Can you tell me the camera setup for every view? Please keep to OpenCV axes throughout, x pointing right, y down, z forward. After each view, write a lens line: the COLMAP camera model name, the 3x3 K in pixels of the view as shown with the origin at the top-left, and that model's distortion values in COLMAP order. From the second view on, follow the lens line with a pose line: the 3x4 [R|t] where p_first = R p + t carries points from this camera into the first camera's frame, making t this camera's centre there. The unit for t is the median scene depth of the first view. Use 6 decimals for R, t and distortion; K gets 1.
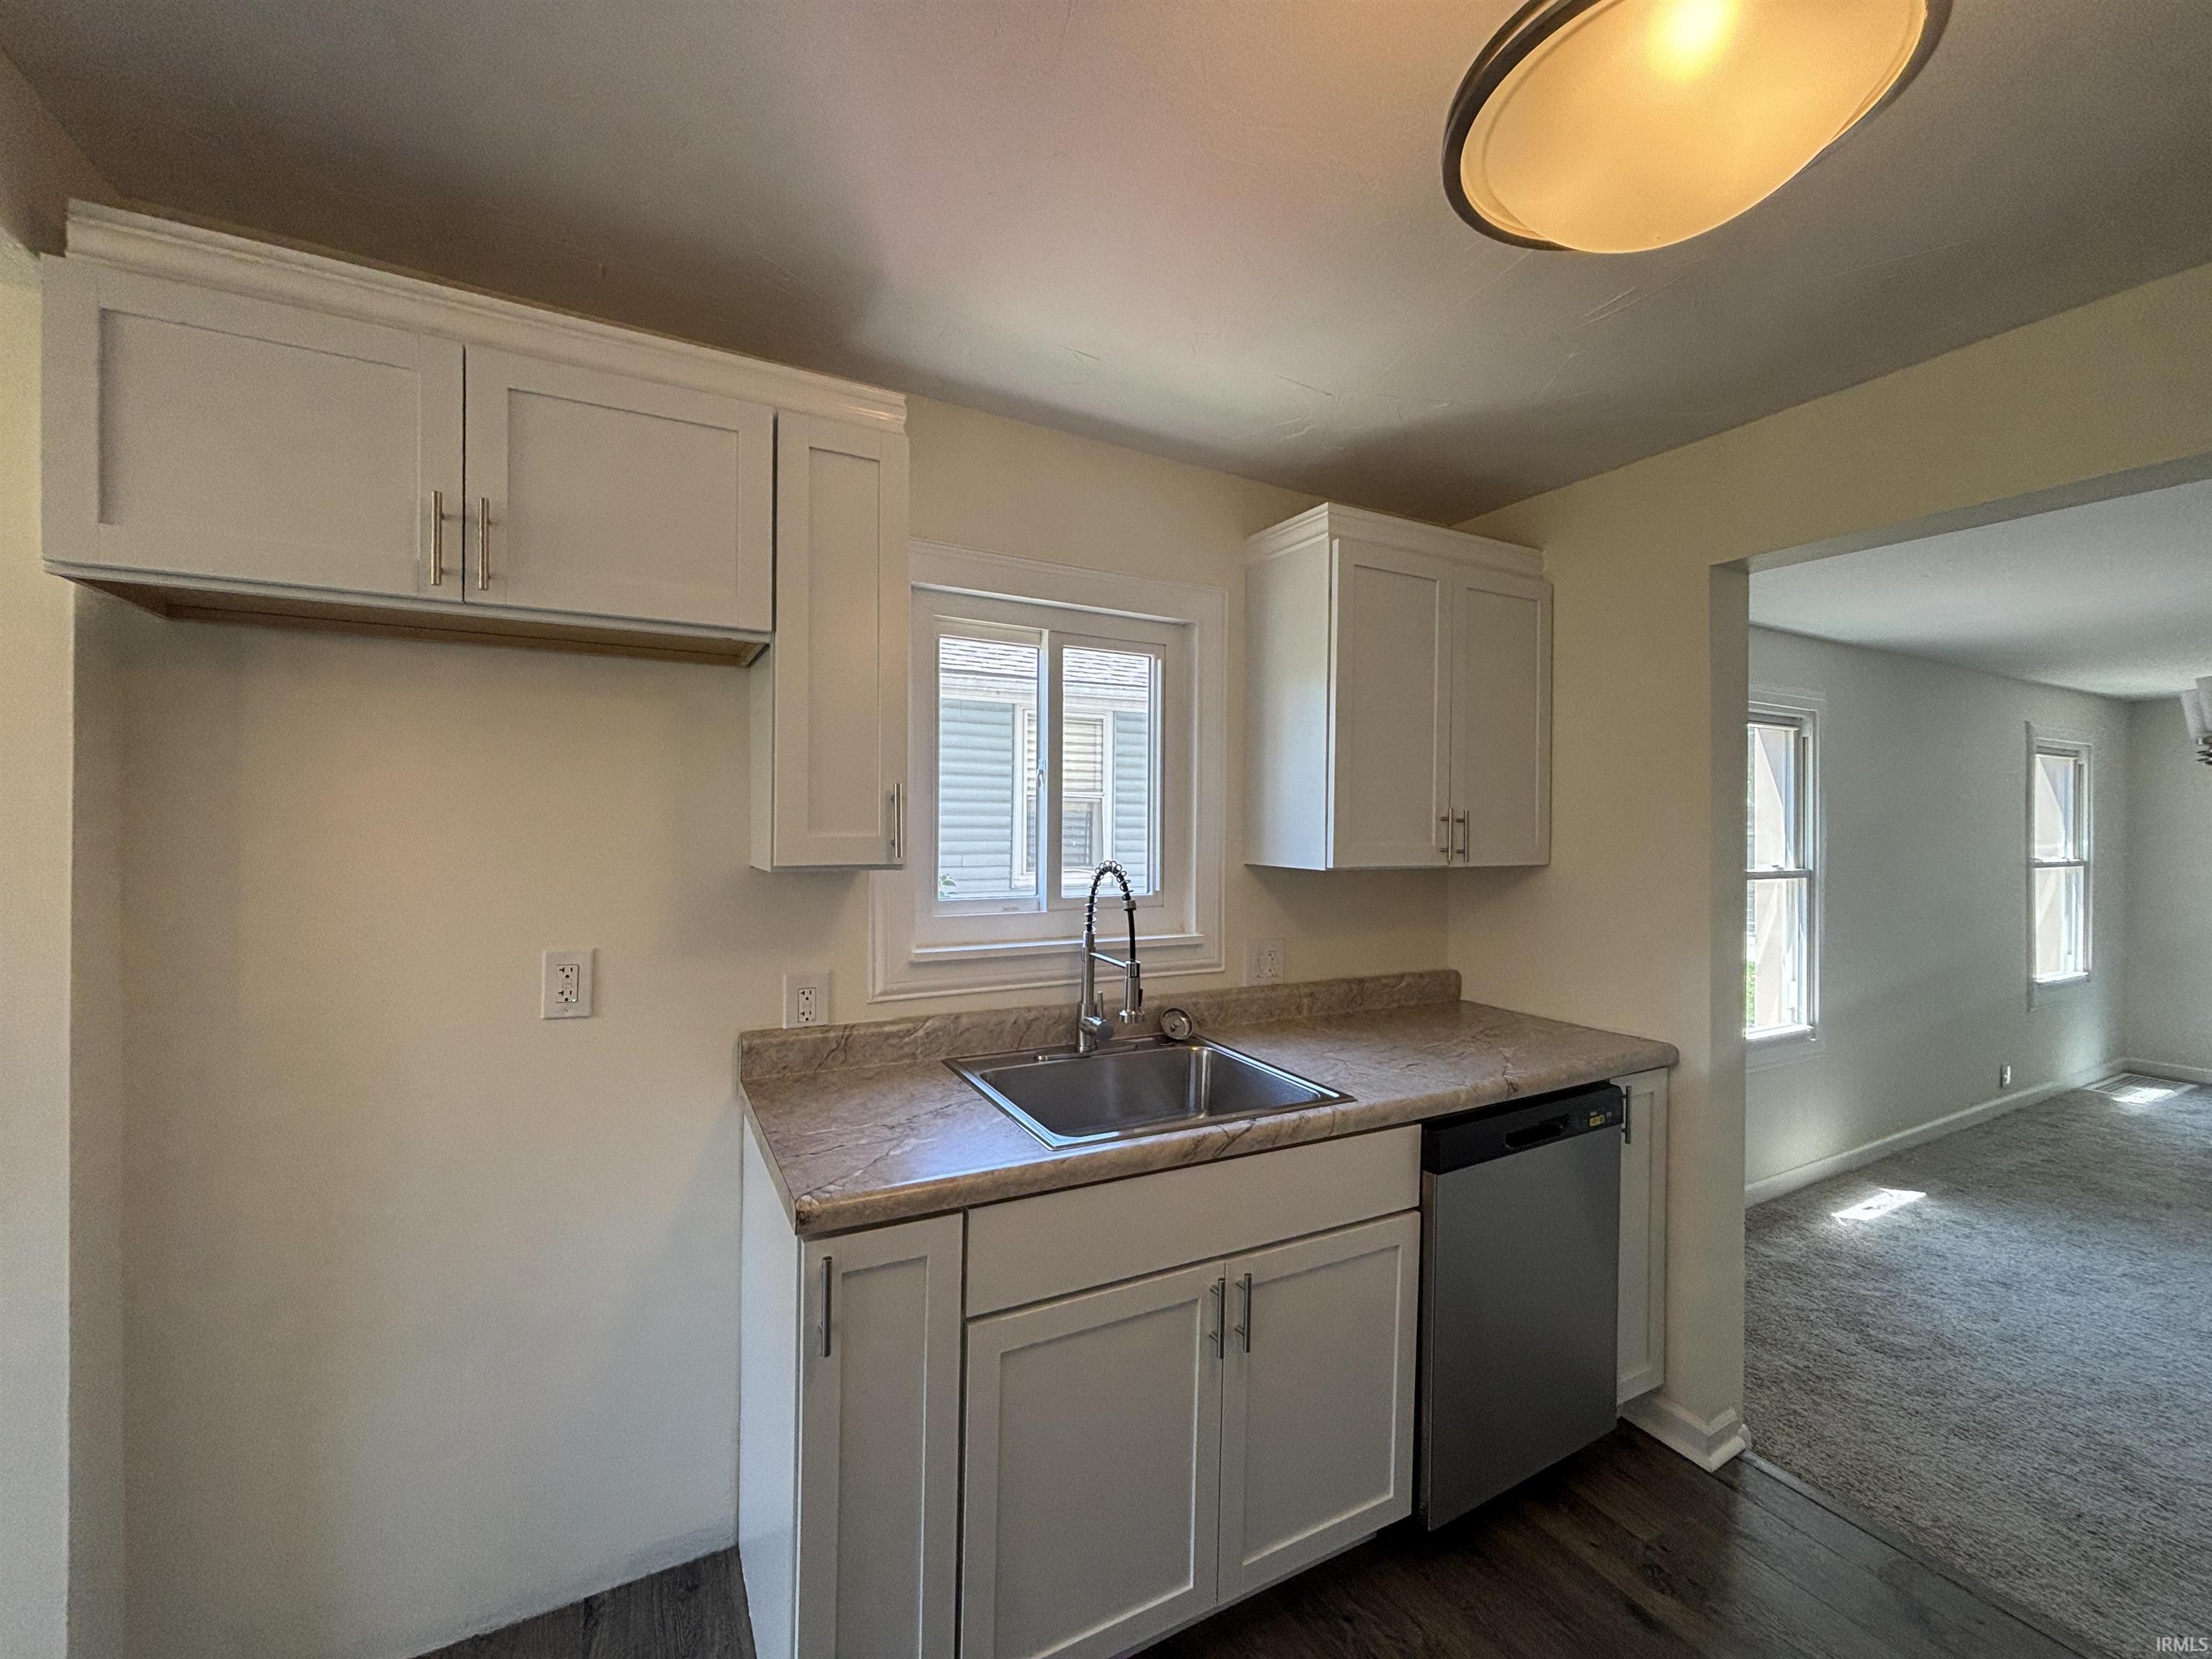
lens RADIAL K [[889.4, 0, 1099.3], [0, 889.4, 826.8], [0, 0, 1]] dist [0.003429, 0.000771]
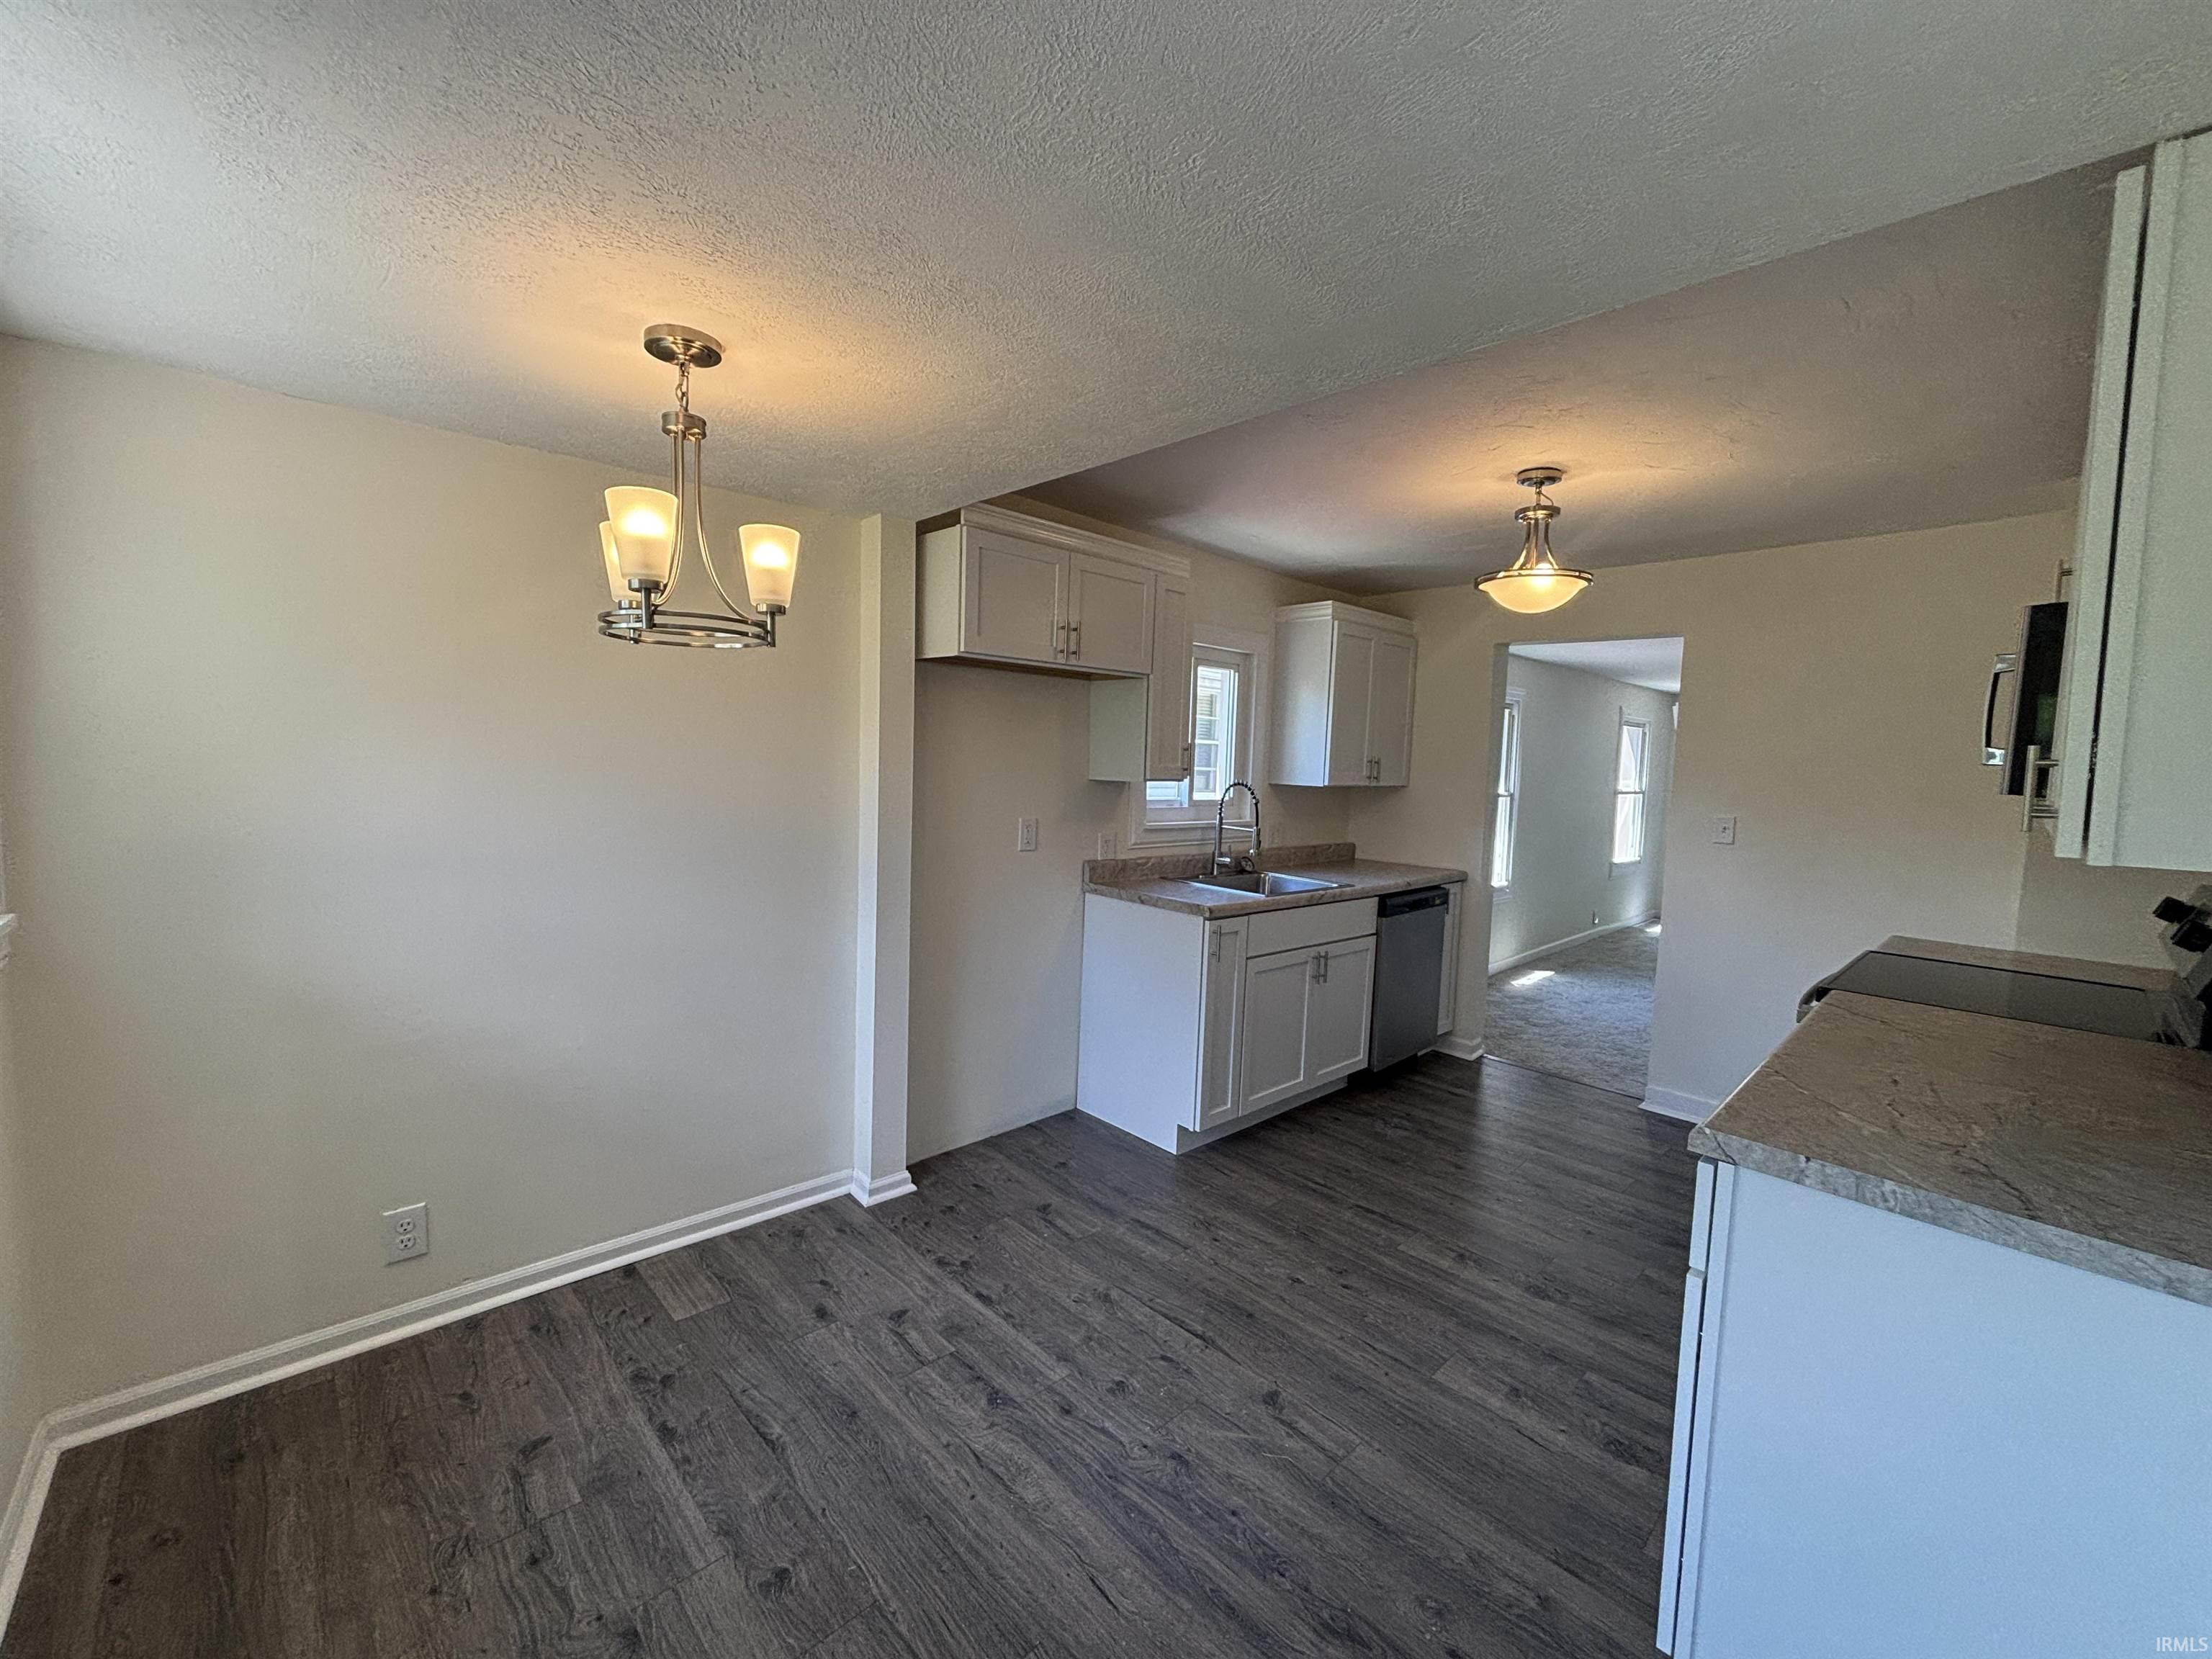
lens RADIAL K [[889.4, 0, 1099.3], [0, 889.4, 826.8], [0, 0, 1]] dist [0.003429, 0.000771]
pose [[0.964026, -0.001398, 0.265805, -0.746281], [-0.018778, 0.997129, 0.073350, 0.002489], [-0.265145, -0.075703, 0.961232, -0.785628]]
